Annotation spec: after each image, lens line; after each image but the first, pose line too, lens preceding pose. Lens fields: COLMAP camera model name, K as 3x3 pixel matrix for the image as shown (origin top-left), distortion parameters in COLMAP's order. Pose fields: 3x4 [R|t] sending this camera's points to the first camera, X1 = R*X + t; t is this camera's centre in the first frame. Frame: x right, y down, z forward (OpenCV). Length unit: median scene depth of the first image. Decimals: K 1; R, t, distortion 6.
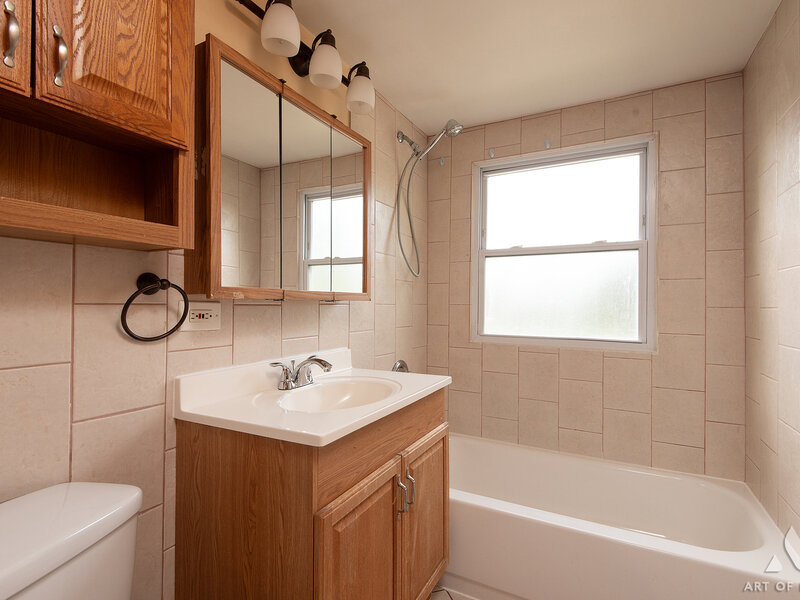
lens RADIAL K [[404.1, 0, 400.2], [0, 404.1, 301.0], [0, 0, 1]] dist [0.011391, -0.004588]
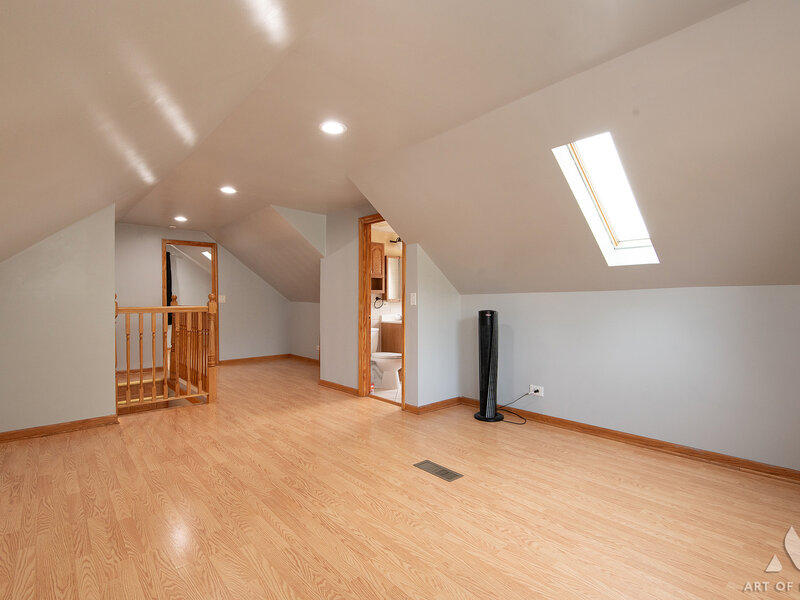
lens RADIAL K [[404.1, 0, 400.3], [0, 404.1, 300.9], [0, 0, 1]] dist [0.011391, -0.004588]
pose [[0.931089, -0.004965, -0.364760, 1.886230], [0.007744, 0.999951, 0.006157, -0.044509], [0.364711, -0.008558, 0.931081, -4.465016]]
